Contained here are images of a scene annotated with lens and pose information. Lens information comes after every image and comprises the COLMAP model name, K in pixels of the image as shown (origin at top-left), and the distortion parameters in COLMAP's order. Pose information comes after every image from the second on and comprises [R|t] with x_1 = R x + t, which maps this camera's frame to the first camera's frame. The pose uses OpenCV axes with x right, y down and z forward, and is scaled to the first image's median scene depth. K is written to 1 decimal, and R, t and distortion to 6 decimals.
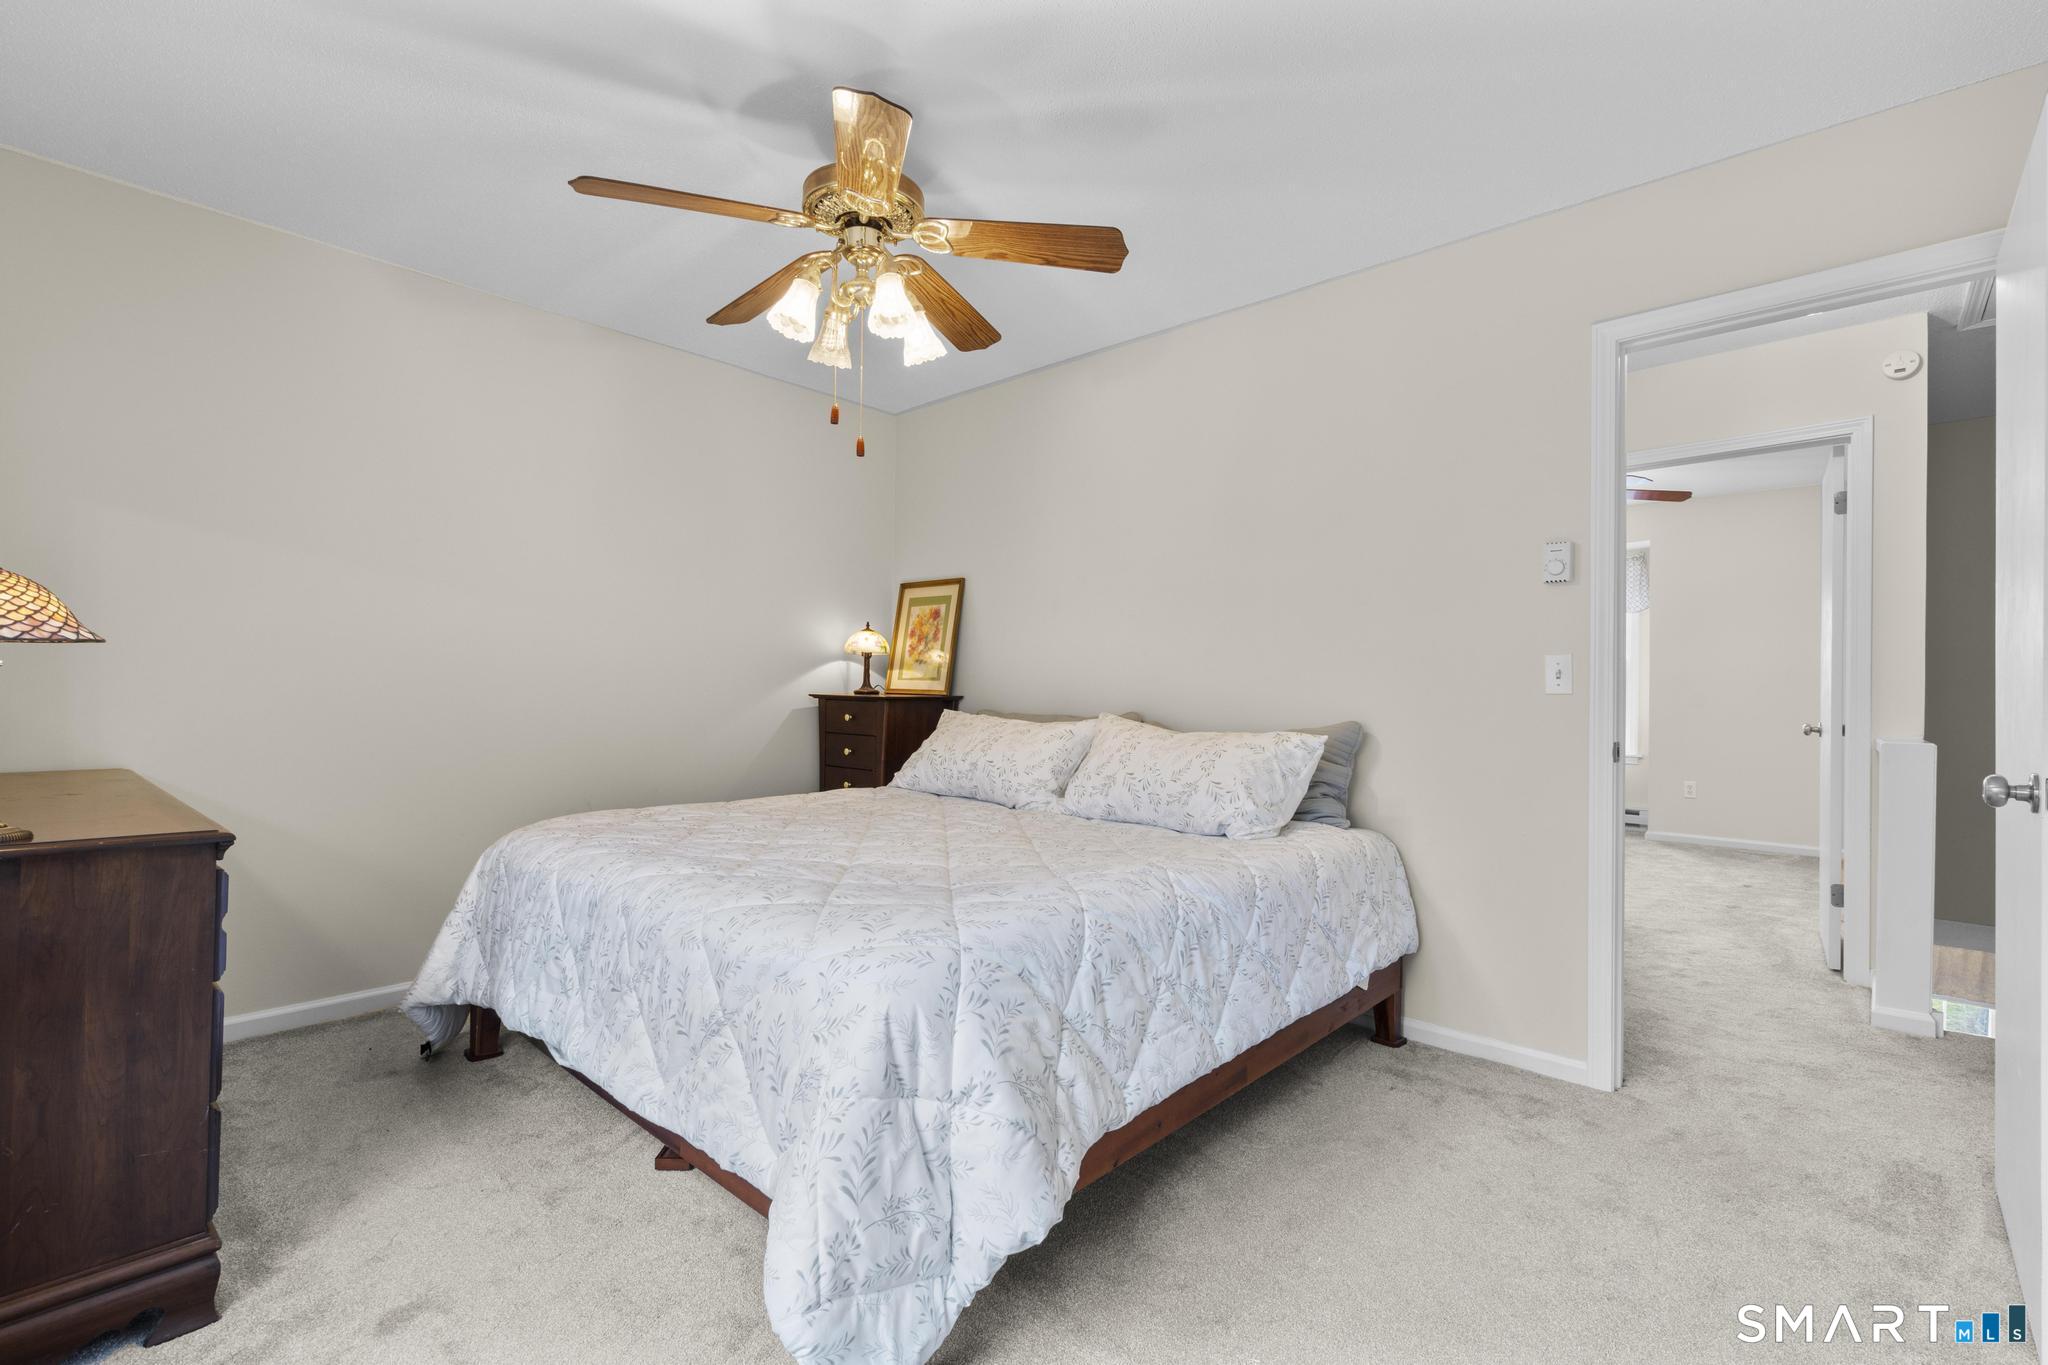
lens RADIAL K [[916.1, 0, 1024.5], [0, 916.1, 688.7], [0, 0, 1]] dist [-0.008233, 0.004503]
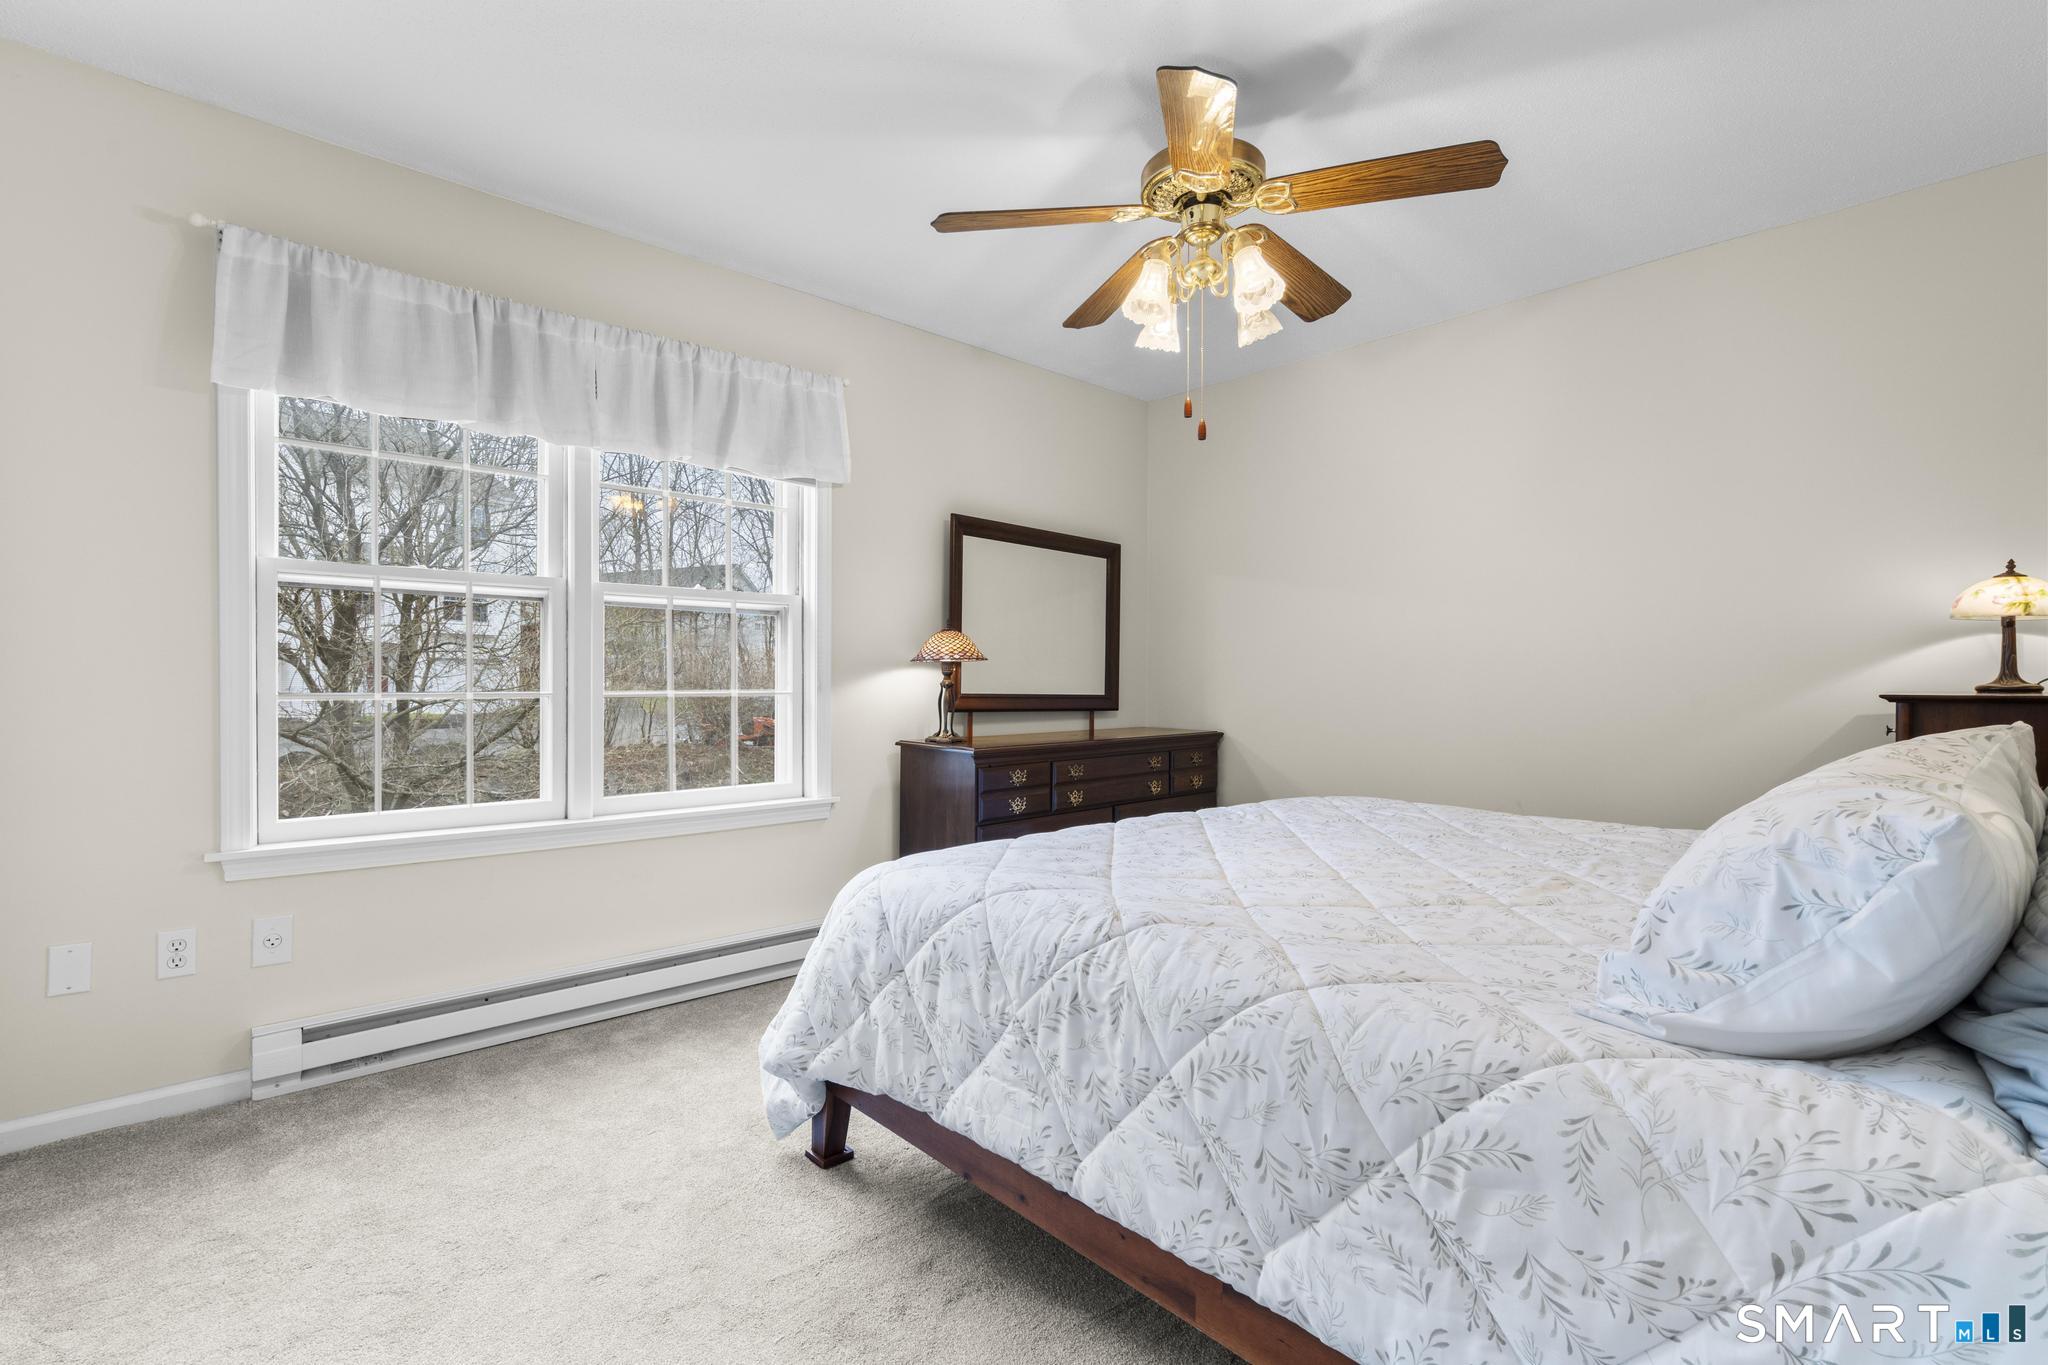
lens RADIAL K [[916.1, 0, 1025.3], [0, 916.1, 688.9], [0, 0, 1]] dist [-0.008233, 0.004503]
pose [[-0.085547, -0.001507, -0.996333, 0.890375], [-0.005703, 0.999983, -0.001023, 0.016452], [0.996318, 0.005594, -0.085554, 0.981610]]
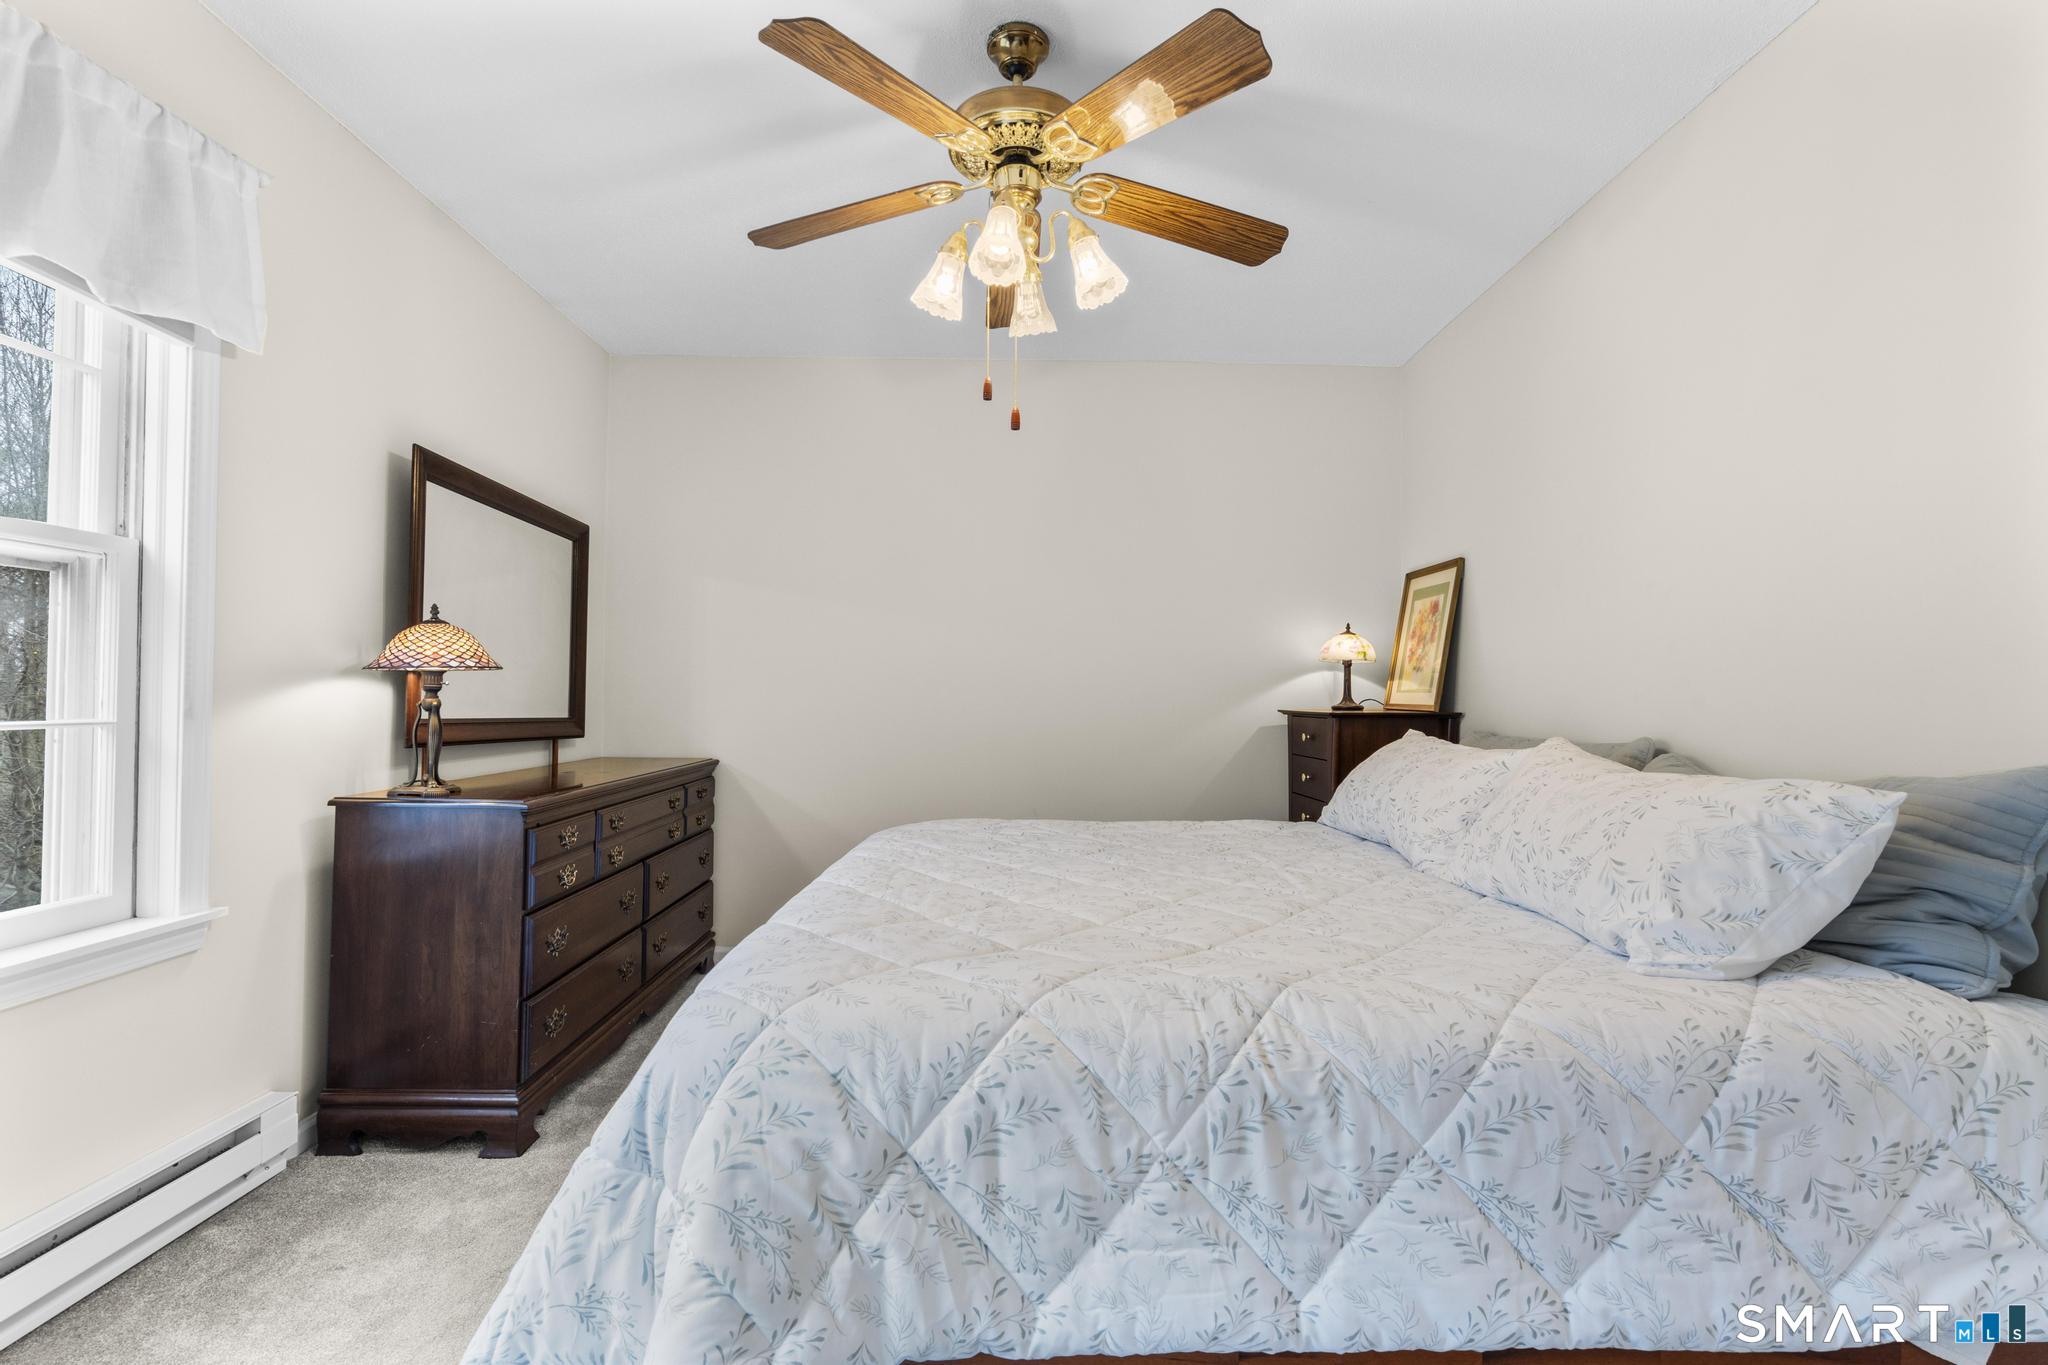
lens RADIAL K [[916.1, 0, 1023.3], [0, 916.1, 687.7], [0, 0, 1]] dist [-0.008233, 0.004503]
pose [[0.683049, -0.016312, -0.730191, 0.496933], [-0.000869, 0.999732, -0.023146, 0.010827], [0.730372, 0.016445, 0.682851, 0.458089]]
